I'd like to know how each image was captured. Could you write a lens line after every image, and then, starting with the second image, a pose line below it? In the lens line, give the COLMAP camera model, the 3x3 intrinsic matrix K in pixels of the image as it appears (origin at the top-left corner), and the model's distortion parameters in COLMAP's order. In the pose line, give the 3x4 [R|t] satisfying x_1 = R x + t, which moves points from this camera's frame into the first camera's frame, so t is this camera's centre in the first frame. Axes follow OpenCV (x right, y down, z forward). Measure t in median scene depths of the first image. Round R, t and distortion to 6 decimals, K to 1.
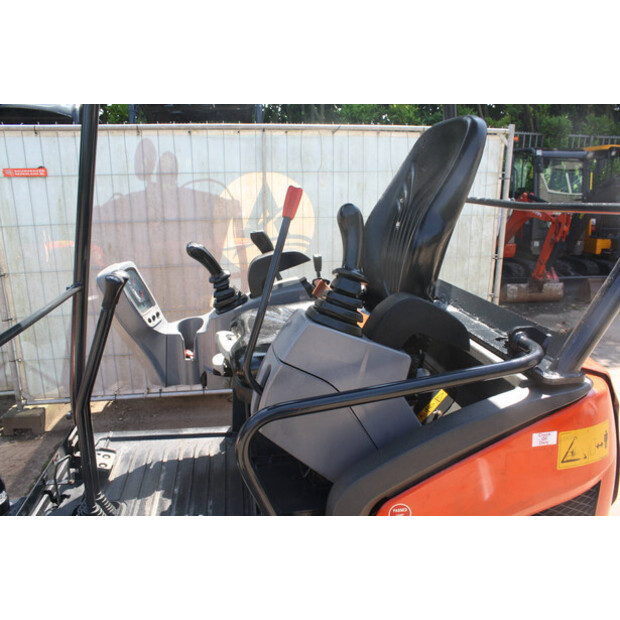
lens RADIAL K [[514.4, 0, 312.8], [0, 514.4, 310.9], [0, 0, 1]] dist [-0.148966, 0.104378]
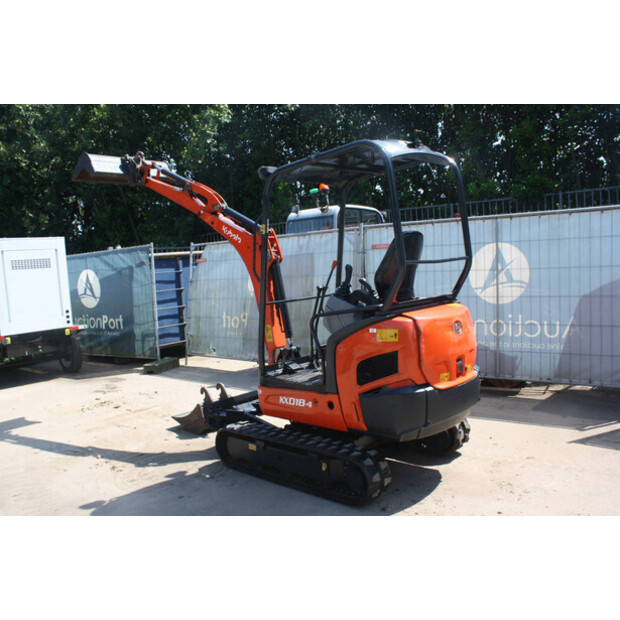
lens RADIAL K [[564.4, 0, 319.2], [0, 564.4, 308.6], [0, 0, 1]] dist [-0.122258, 0.000000]
pose [[0.631453, 0.038636, -0.774451, 0.876543], [-0.126903, 0.990441, -0.054061, 0.100293], [0.764959, 0.132417, 0.630320, -0.467145]]
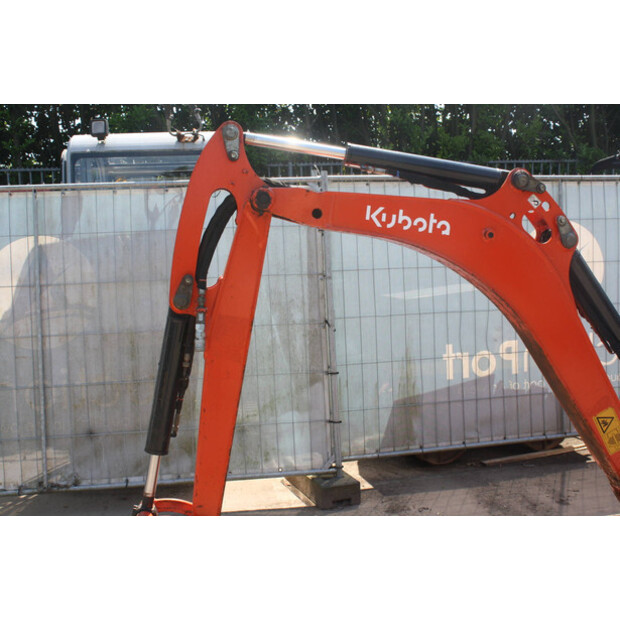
lens RADIAL K [[729.4, 0, 312.4], [0, 729.4, 307.4], [0, 0, 1]] dist [-0.063208, 0.000000]
pose [[0.998537, -0.018890, -0.050667, -0.641865], [0.011934, 0.990879, -0.134227, 0.083867], [0.052741, 0.133426, 0.989655, -0.369631]]
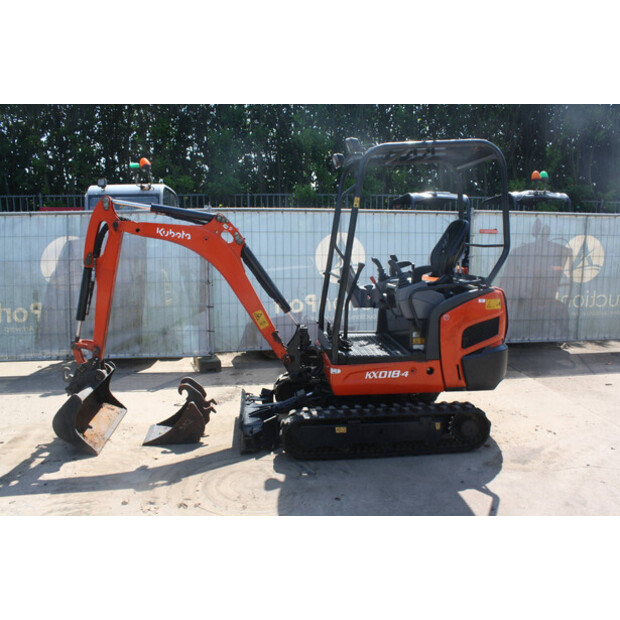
lens RADIAL K [[514.4, 0, 308.7], [0, 514.4, 309.0], [0, 0, 1]] dist [-0.148966, 0.104378]
pose [[0.997787, 0.011207, -0.065538, -0.185164], [-0.017368, 0.995400, -0.094219, 0.204167], [0.064181, 0.095148, 0.993392, -0.879527]]
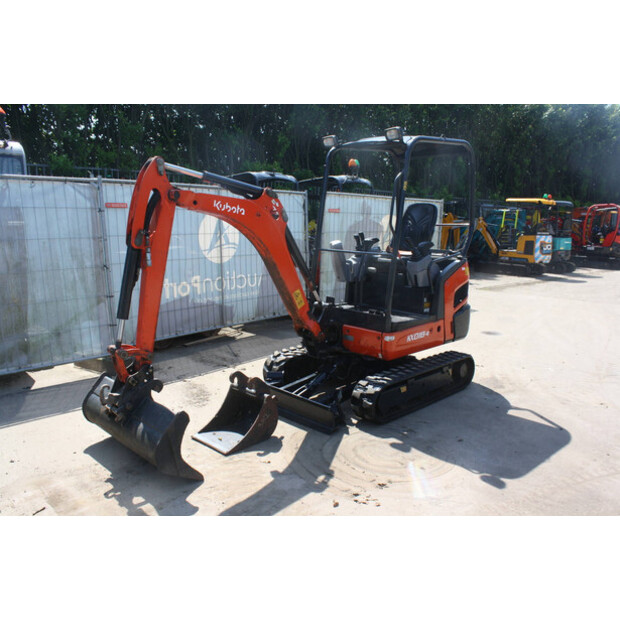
lens RADIAL K [[514.4, 0, 305.8], [0, 514.4, 311.9], [0, 0, 1]] dist [-0.148966, 0.104378]
pose [[0.821801, -0.085986, 0.563249, -1.067416], [0.113475, 0.993444, -0.013905, 0.162992], [-0.558361, 0.075341, 0.826170, -0.657044]]
